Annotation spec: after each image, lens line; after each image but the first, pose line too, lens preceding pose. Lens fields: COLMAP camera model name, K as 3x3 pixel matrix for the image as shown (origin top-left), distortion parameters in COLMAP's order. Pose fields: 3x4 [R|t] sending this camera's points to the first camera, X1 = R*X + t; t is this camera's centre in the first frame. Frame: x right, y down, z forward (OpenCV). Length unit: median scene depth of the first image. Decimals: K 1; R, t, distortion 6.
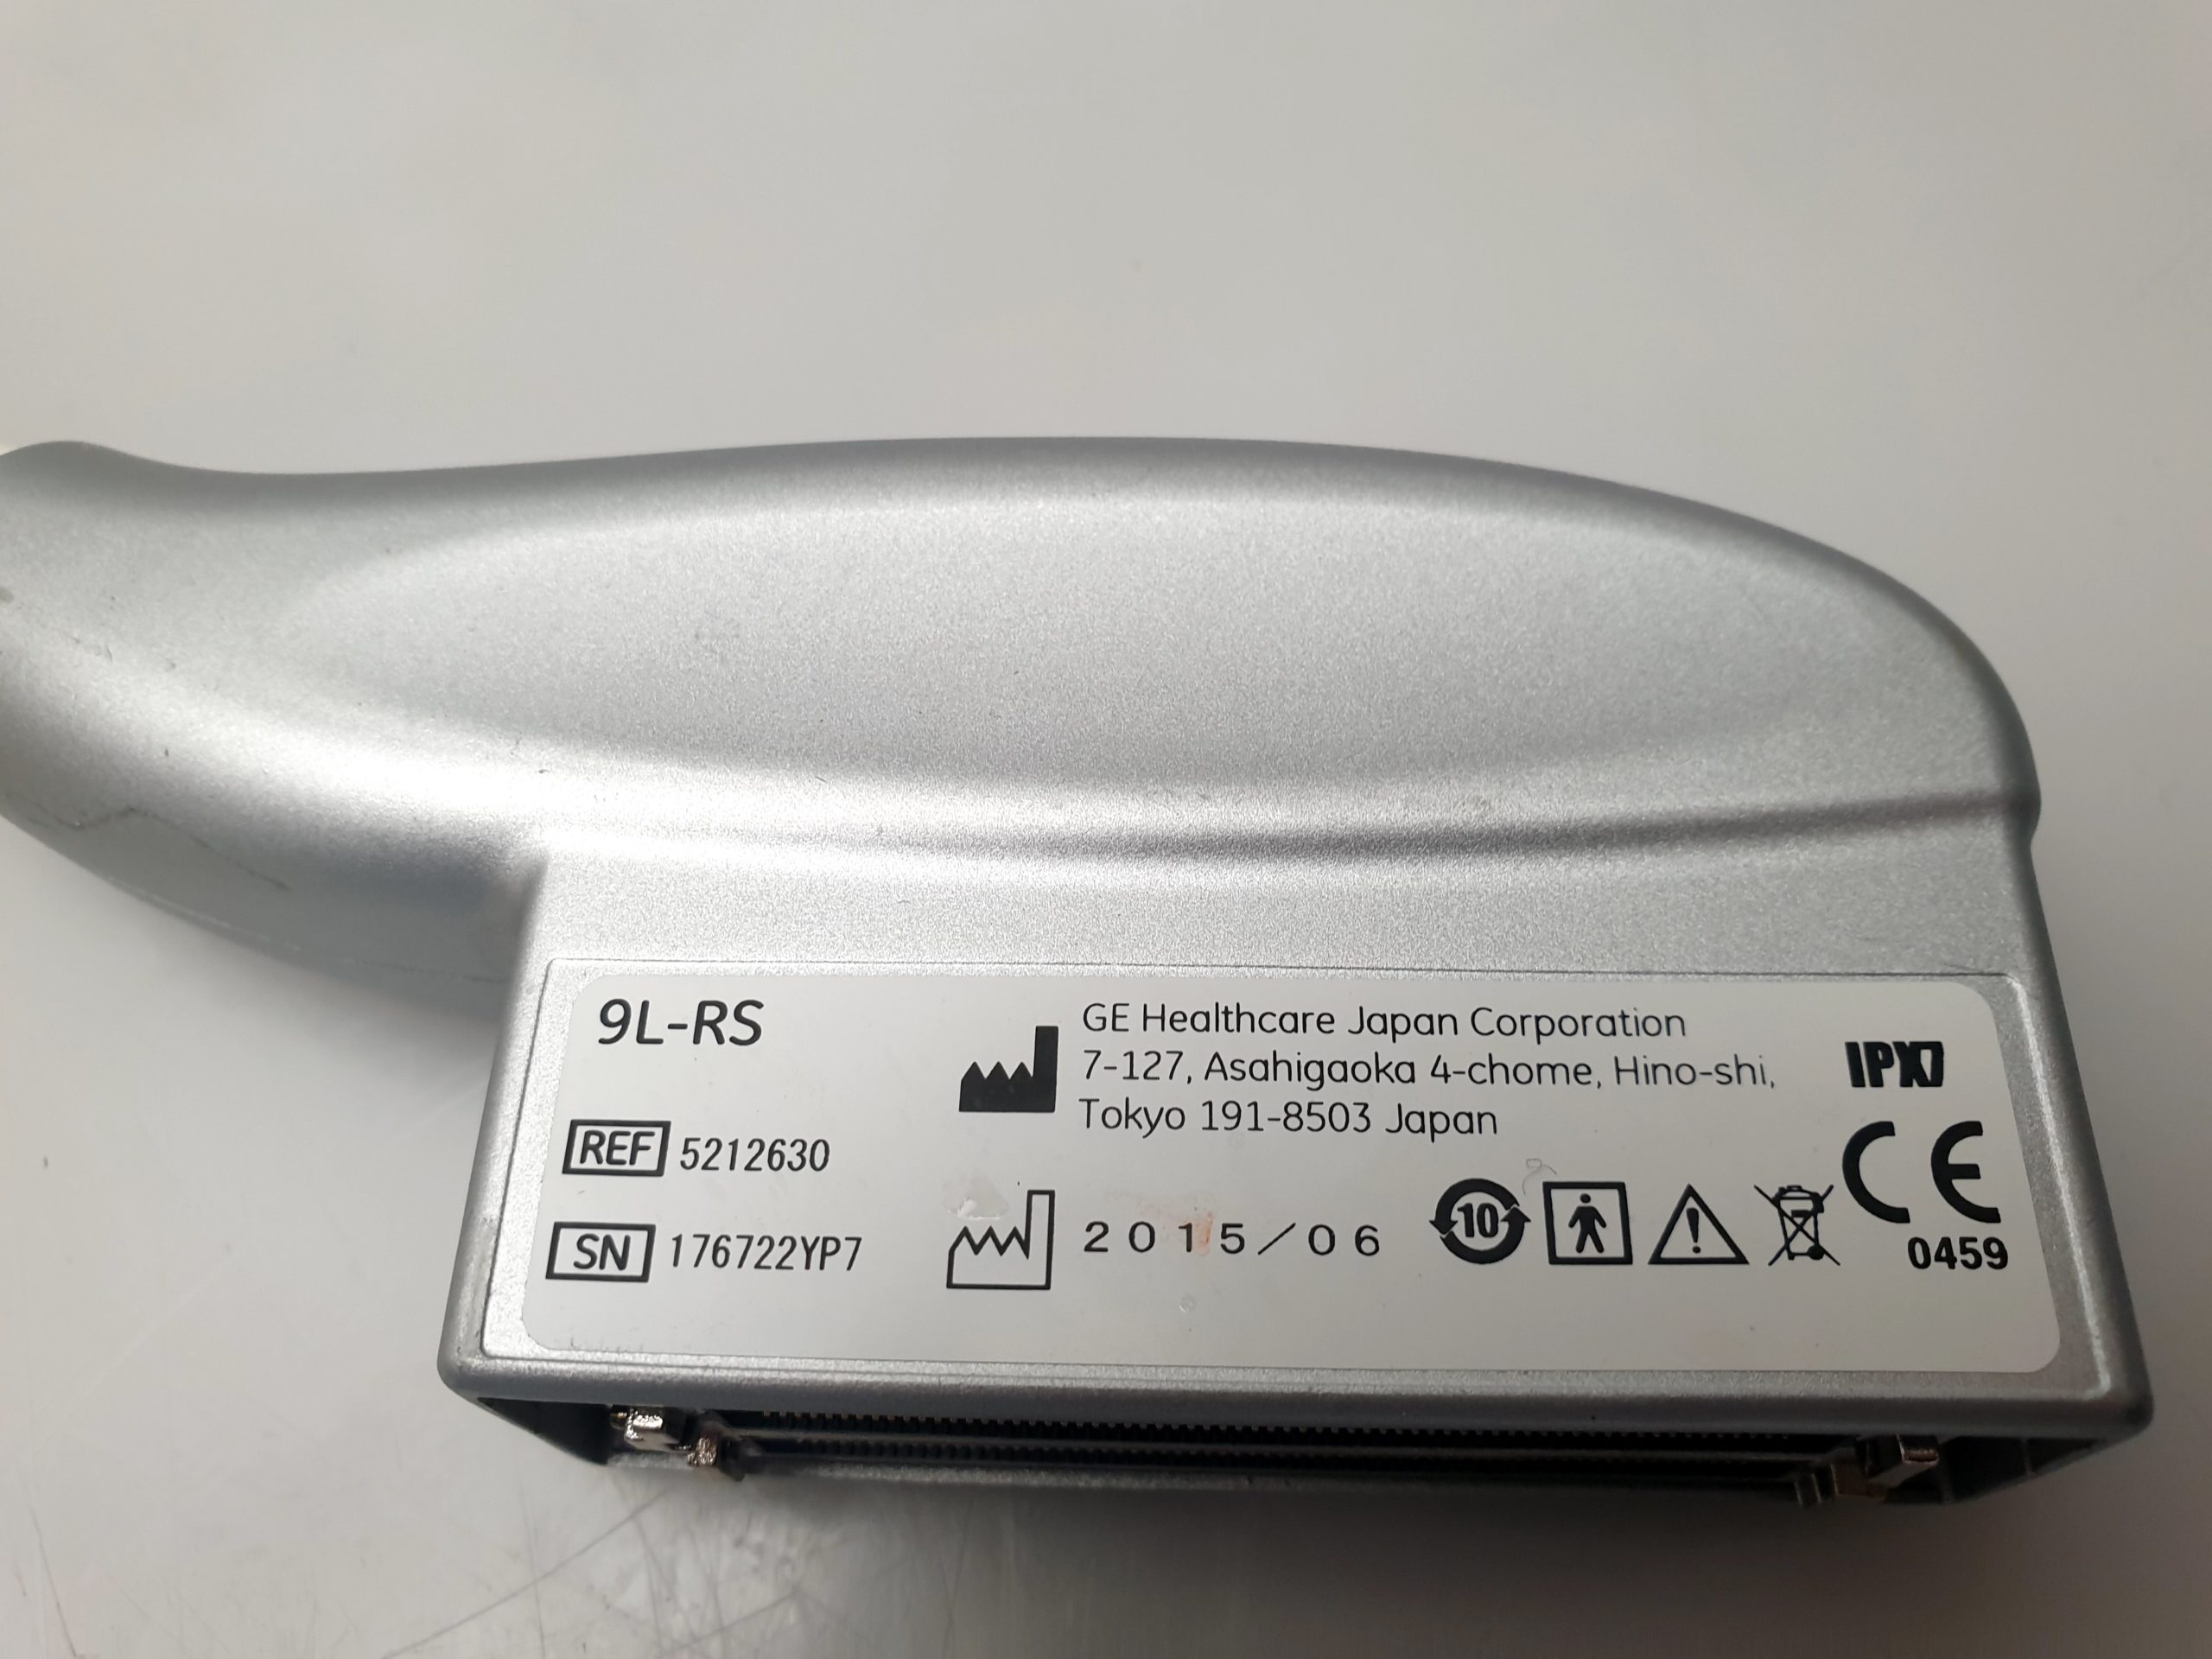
lens RADIAL K [[1827.5, 0, 1106.0], [0, 1827.5, 829.5], [0, 0, 1]] dist [0.111287, -0.642259]
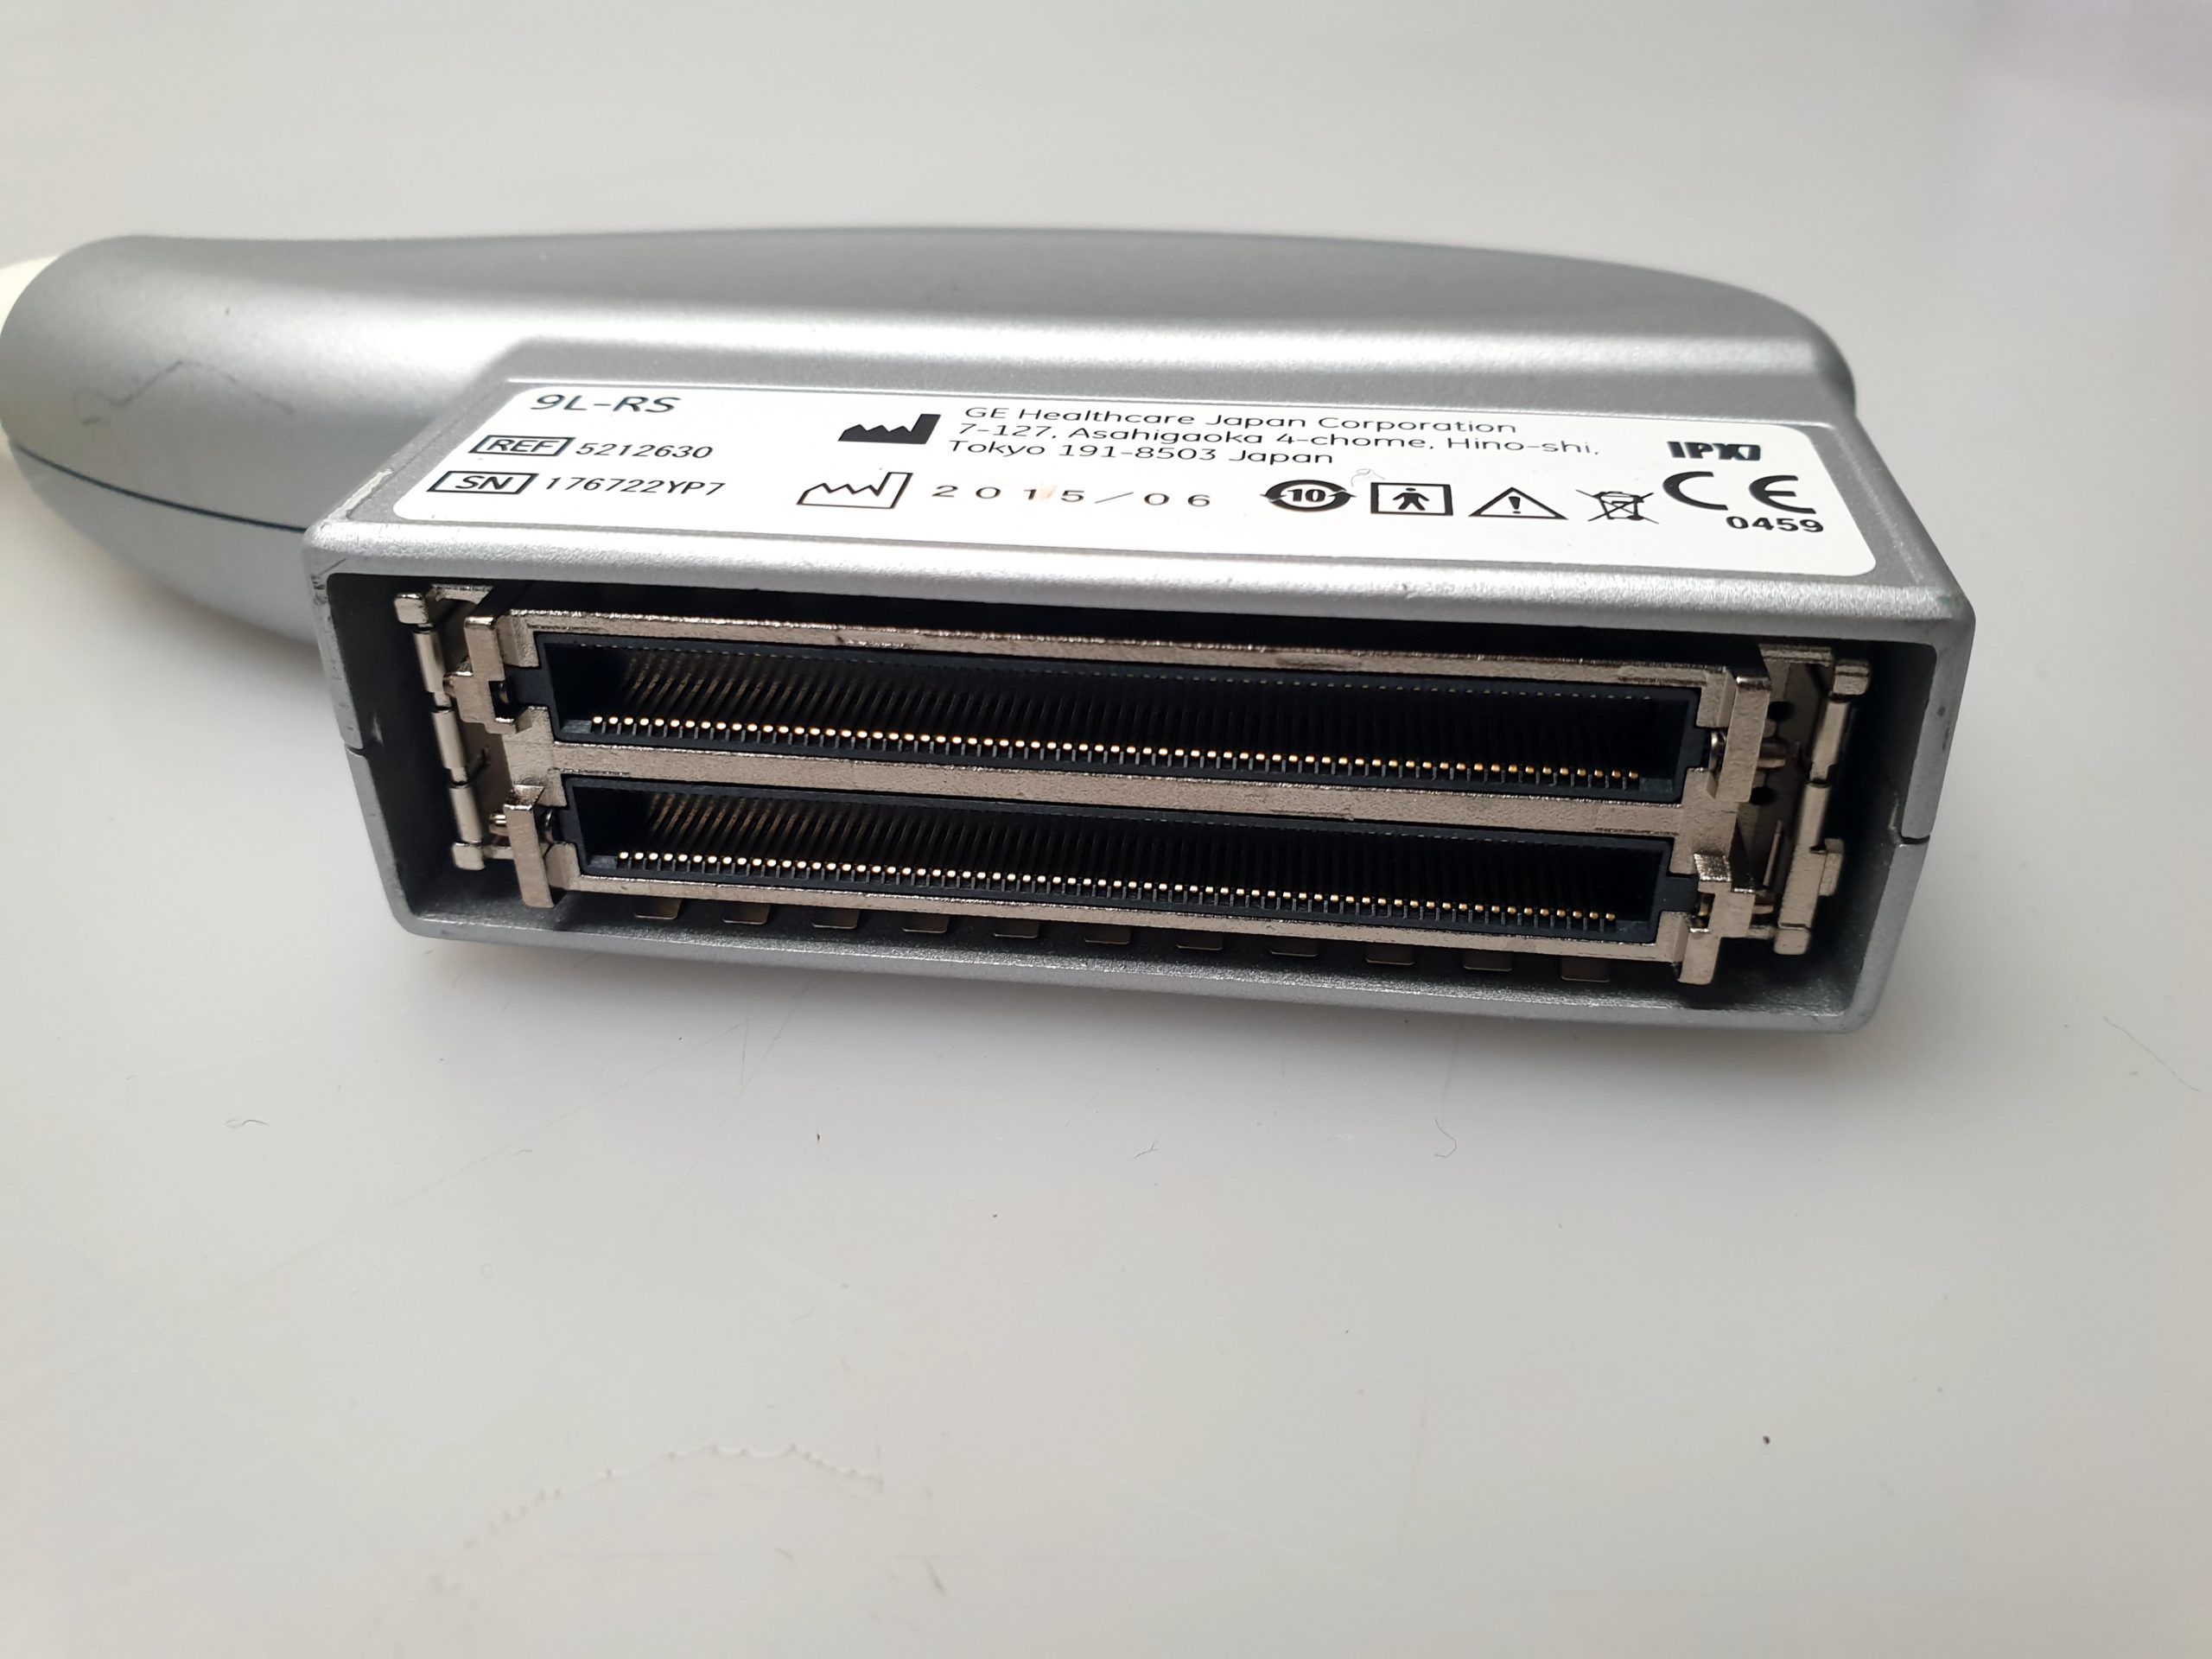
lens RADIAL K [[1827.5, 0, 1106.0], [0, 1827.5, 829.5], [0, 0, 1]] dist [0.111287, -0.642259]
pose [[0.994897, 0.084480, -0.055168, 0.156999], [-0.100562, 0.874844, -0.473851, 0.858437], [0.008233, 0.476980, 0.878875, 0.162002]]
